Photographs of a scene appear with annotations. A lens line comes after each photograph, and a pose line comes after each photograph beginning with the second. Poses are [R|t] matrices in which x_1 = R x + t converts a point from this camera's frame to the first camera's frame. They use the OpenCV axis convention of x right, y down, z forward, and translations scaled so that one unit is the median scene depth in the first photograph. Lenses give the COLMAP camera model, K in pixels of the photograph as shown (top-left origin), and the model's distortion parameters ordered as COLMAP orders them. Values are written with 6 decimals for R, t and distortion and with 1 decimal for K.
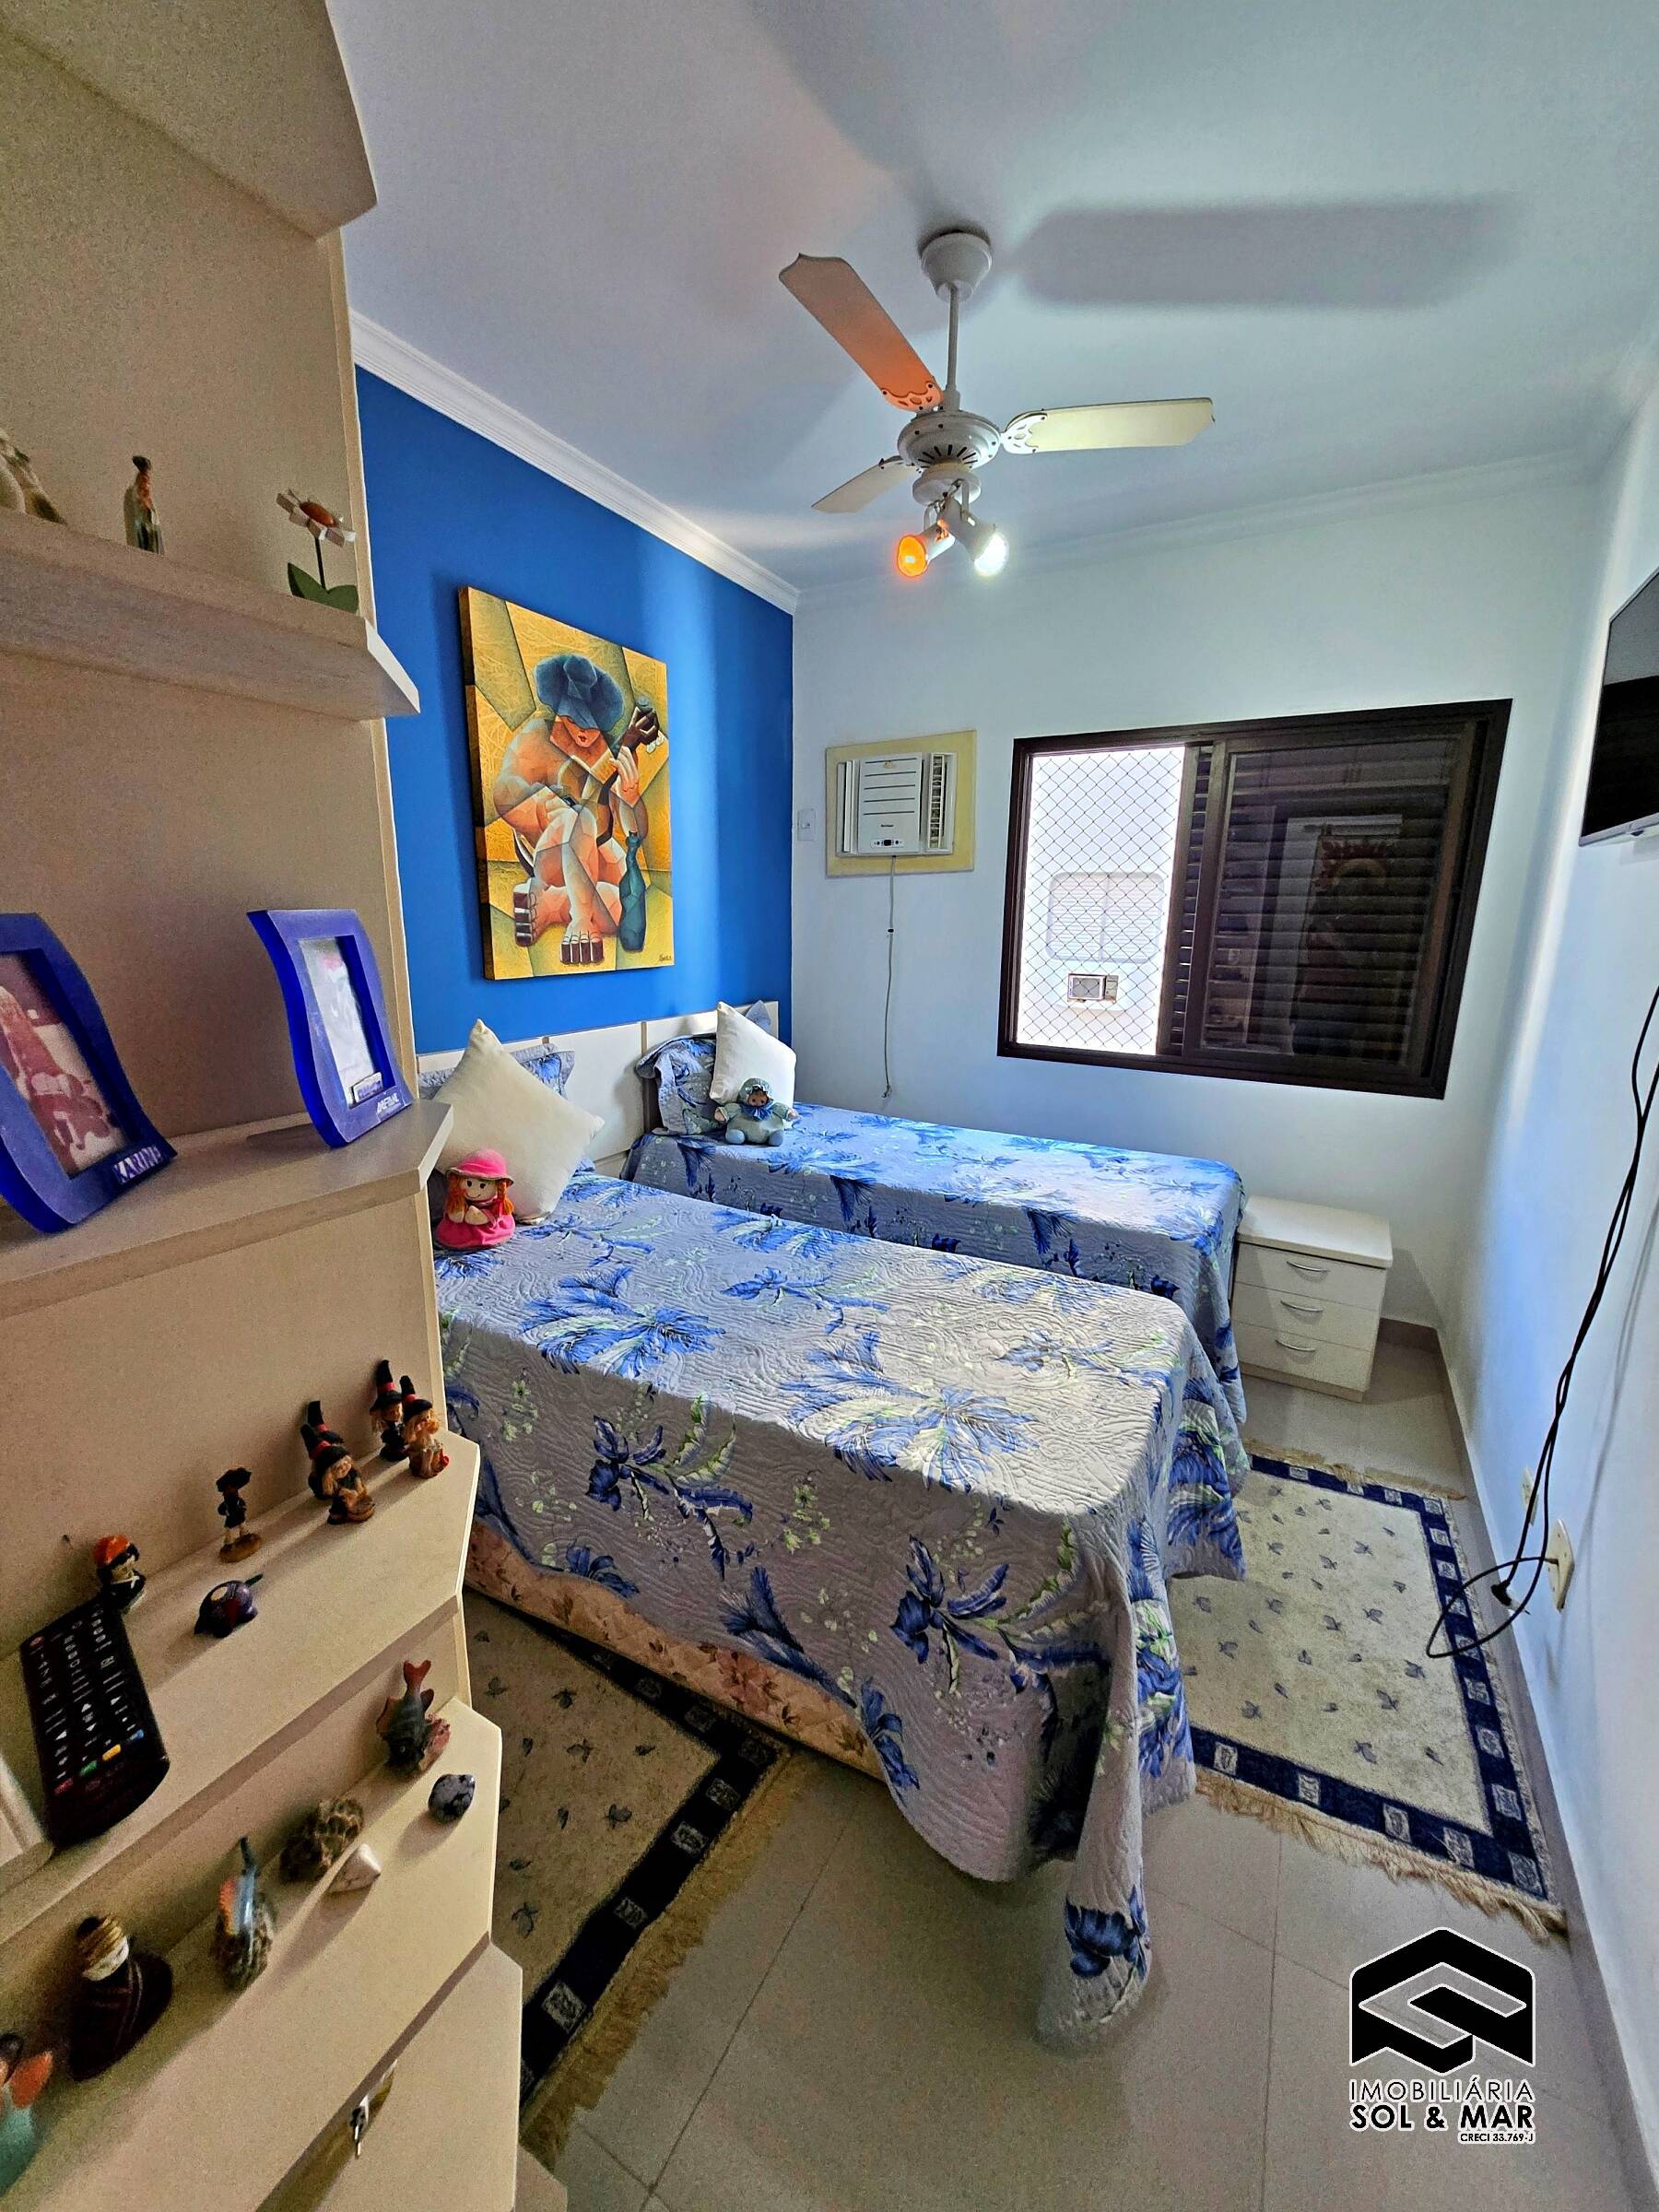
lens RADIAL K [[872.7, 0, 838.8], [0, 872.7, 1111.1], [0, 0, 1]] dist [-0.000383, -0.001038]
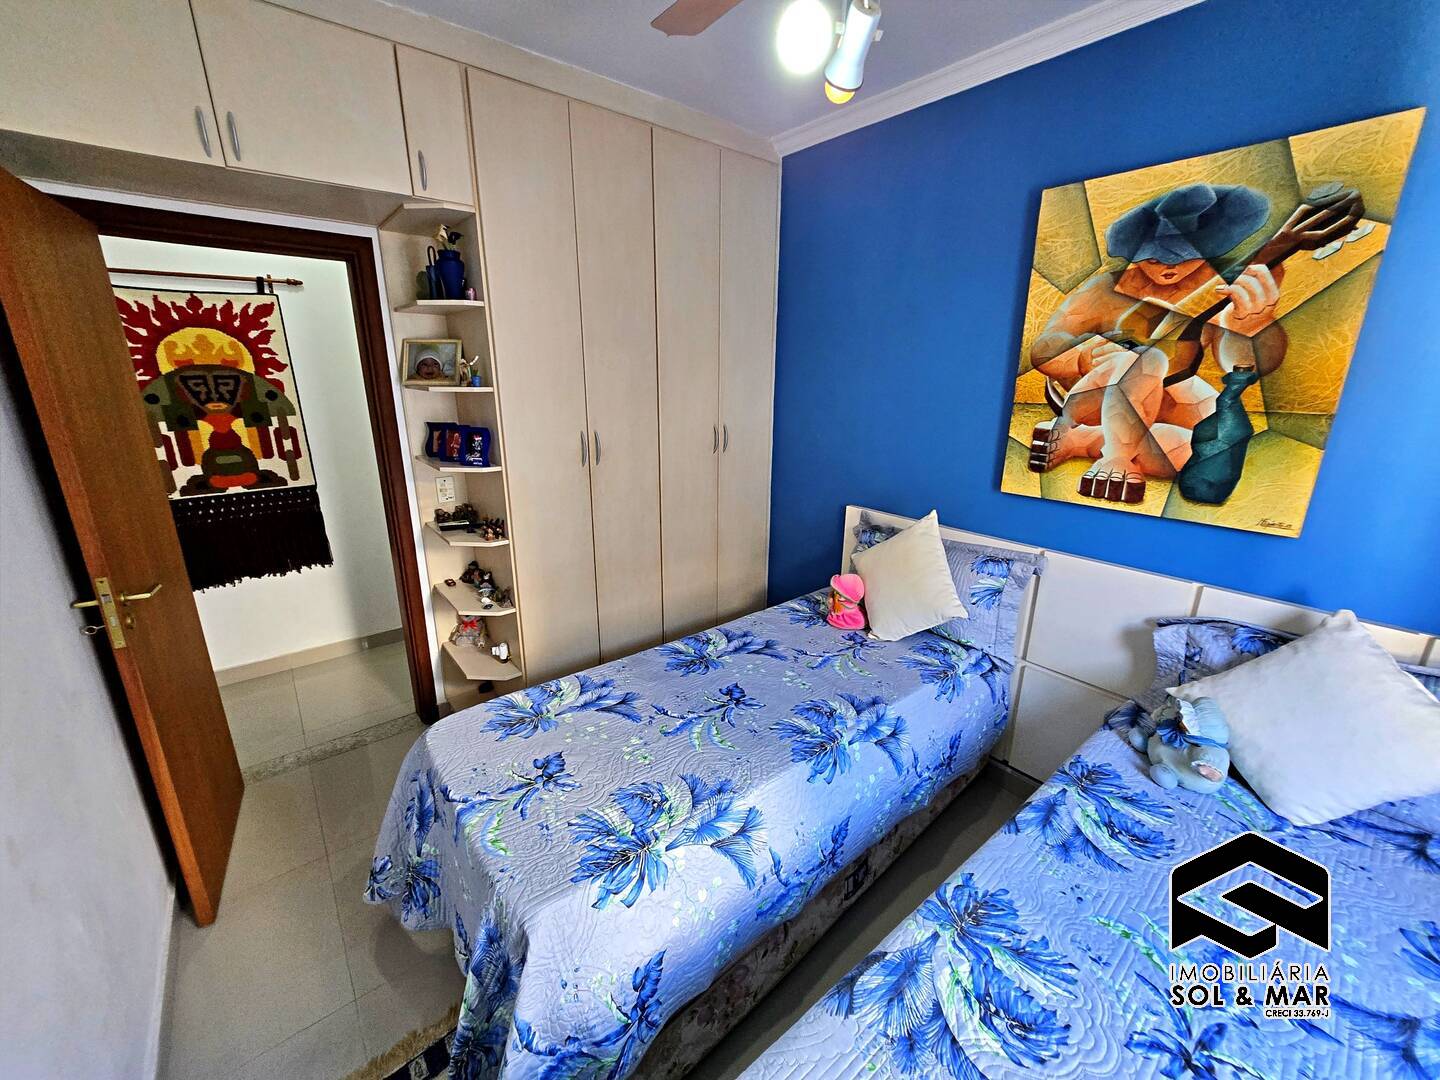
lens RADIAL K [[568.1, 0, 727.3], [0, 568.1, 533.0], [0, 0, 1]] dist [-0.000383, -0.001038]
pose [[-0.368507, 0.232521, -0.900076, 0.511425], [-0.225155, 0.917063, 0.329092, -0.263775], [0.901946, 0.323930, -0.285591, 0.831779]]
